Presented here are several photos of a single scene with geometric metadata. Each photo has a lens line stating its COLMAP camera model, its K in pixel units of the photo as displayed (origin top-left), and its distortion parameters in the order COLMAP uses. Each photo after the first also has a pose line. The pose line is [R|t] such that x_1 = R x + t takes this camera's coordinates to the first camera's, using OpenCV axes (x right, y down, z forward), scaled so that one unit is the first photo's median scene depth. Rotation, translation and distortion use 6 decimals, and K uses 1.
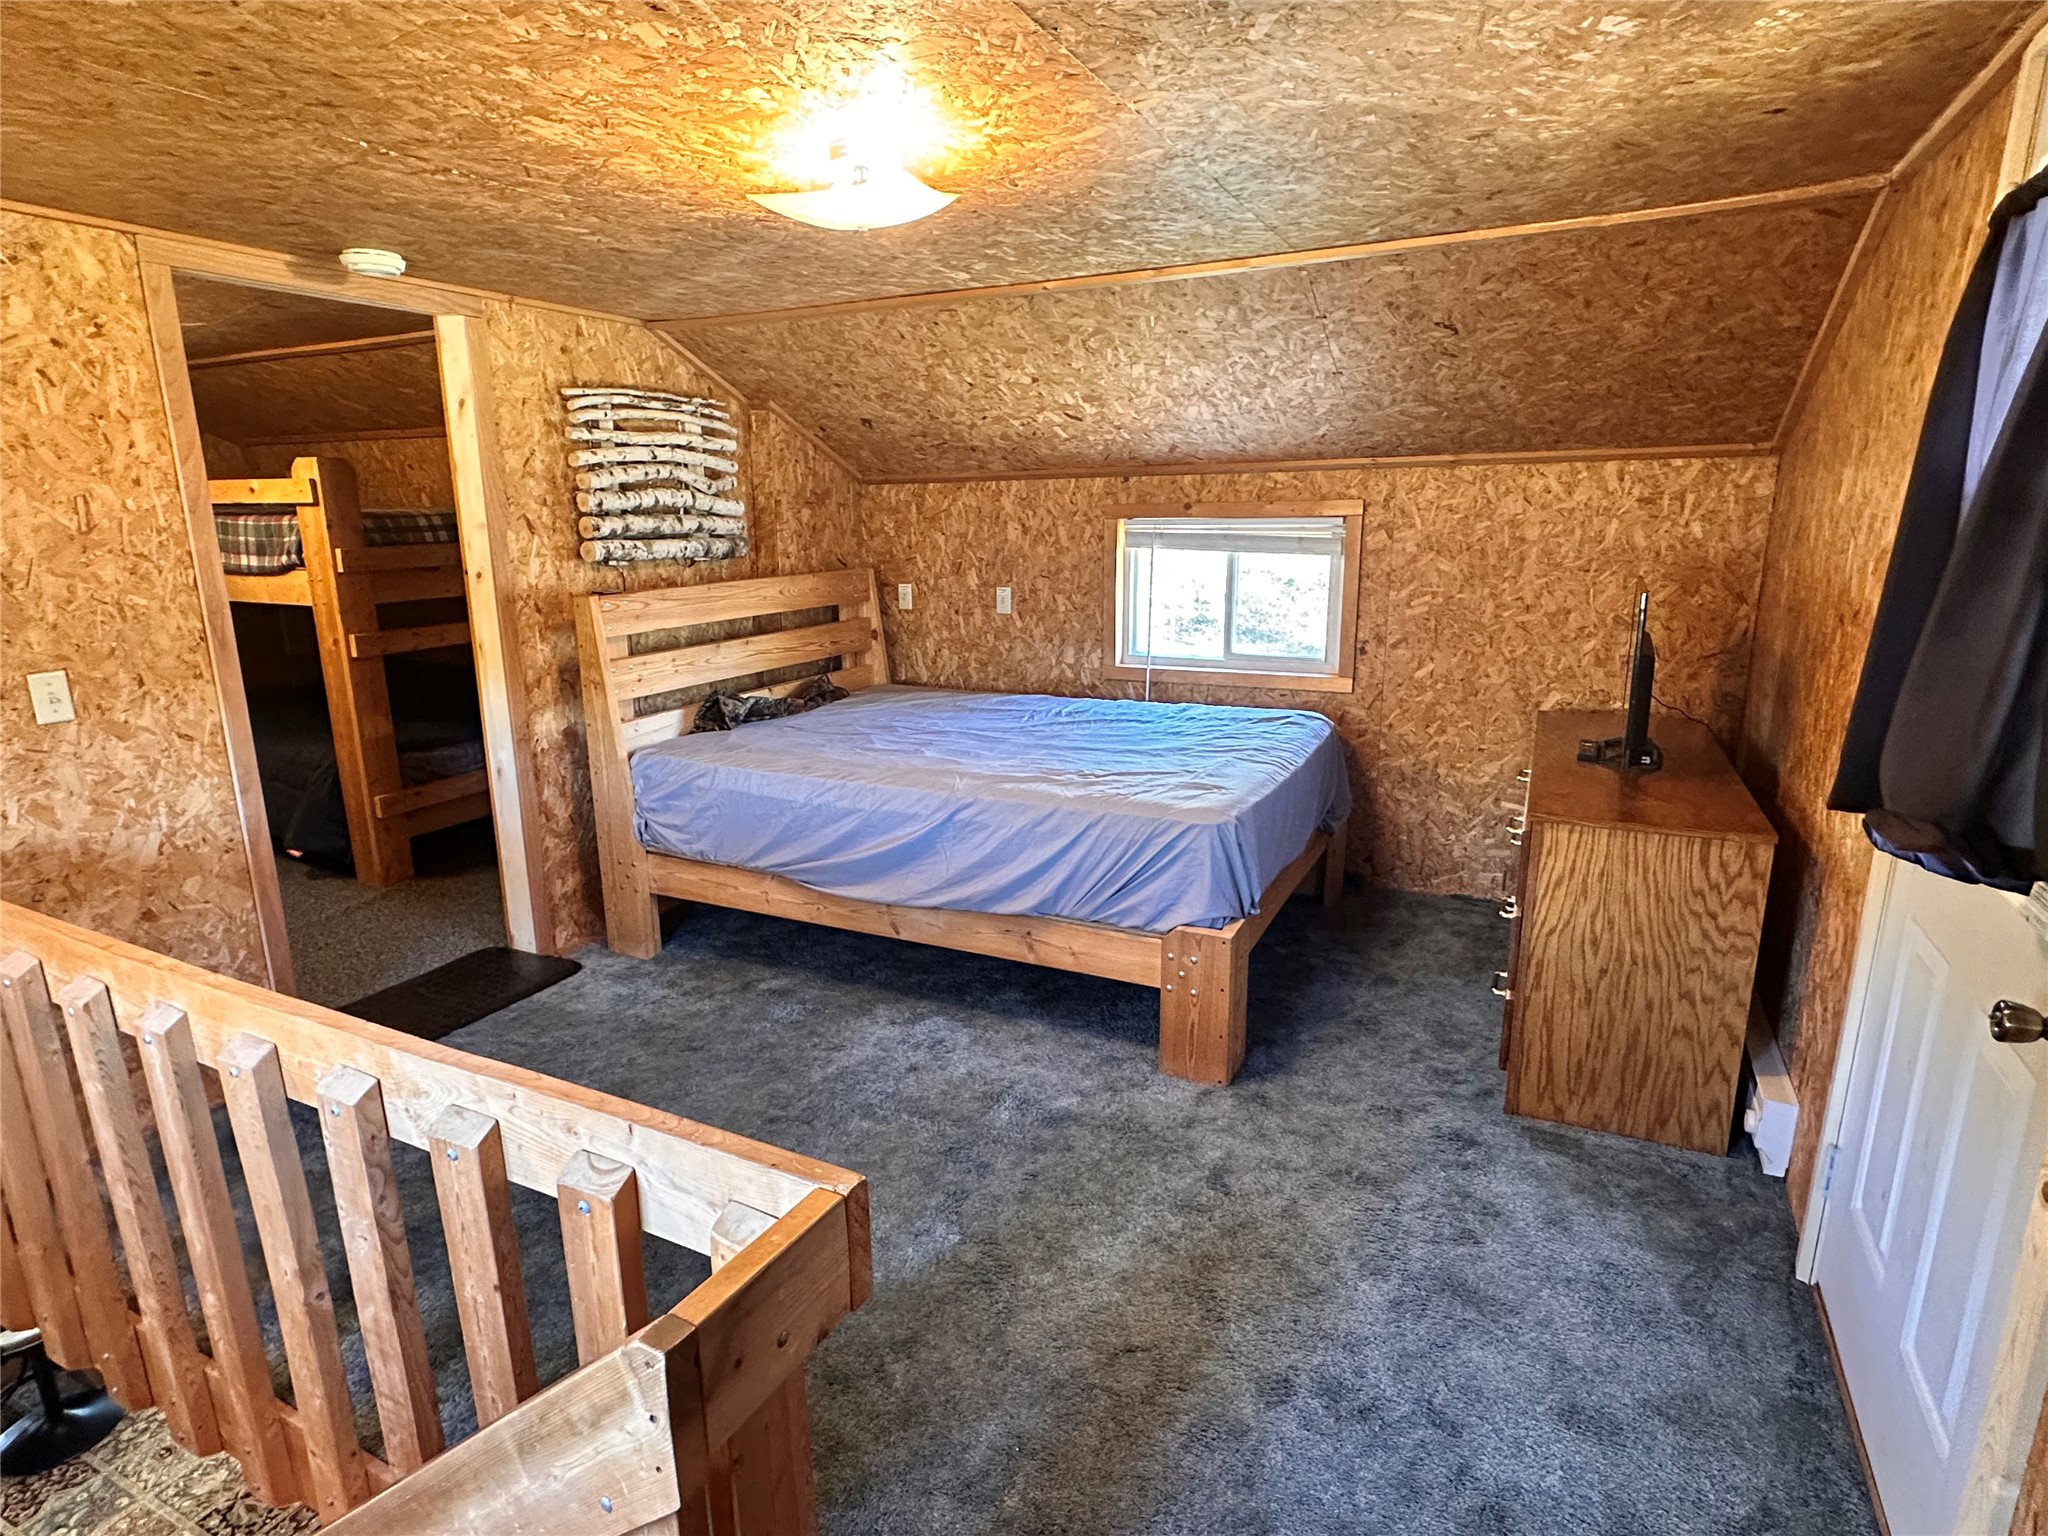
lens RADIAL K [[1079.4, 0, 1025.8], [0, 1079.4, 771.3], [0, 0, 1]] dist [-0.007505, 0.000691]
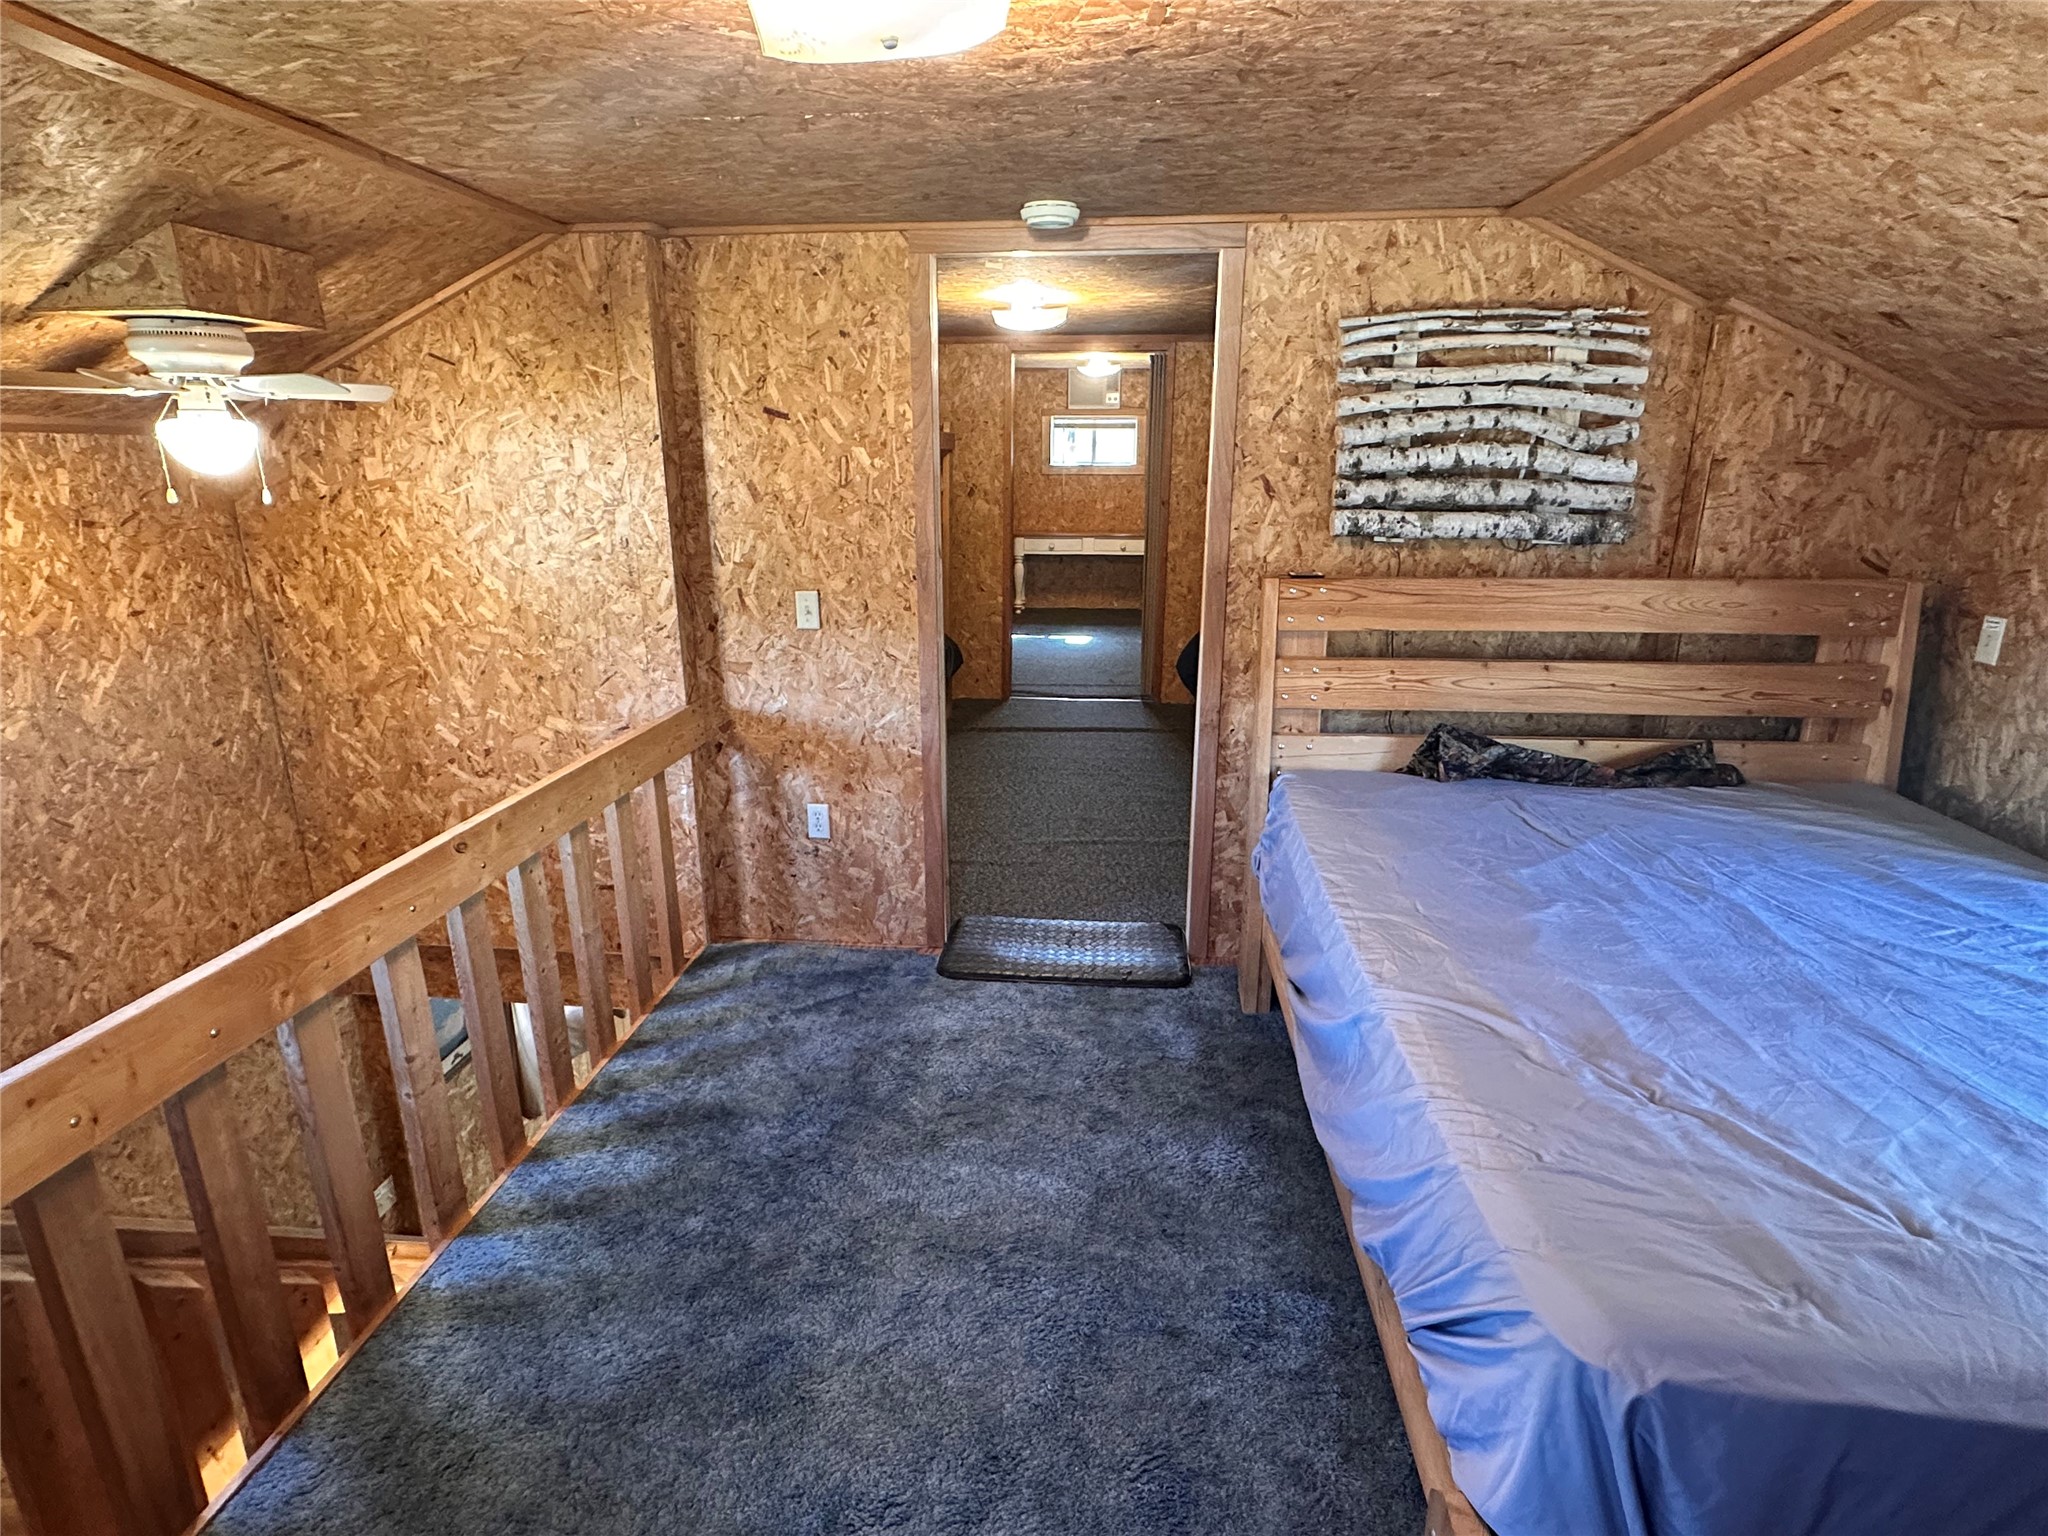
lens RADIAL K [[1079.4, 0, 1024.8], [0, 1079.4, 770.9], [0, 0, 1]] dist [-0.007505, 0.000691]
pose [[0.357600, 0.268836, -0.894343, 0.269687], [-0.222998, 0.954547, 0.197768, -0.125255], [0.906860, 0.128715, 0.401295, 0.453964]]
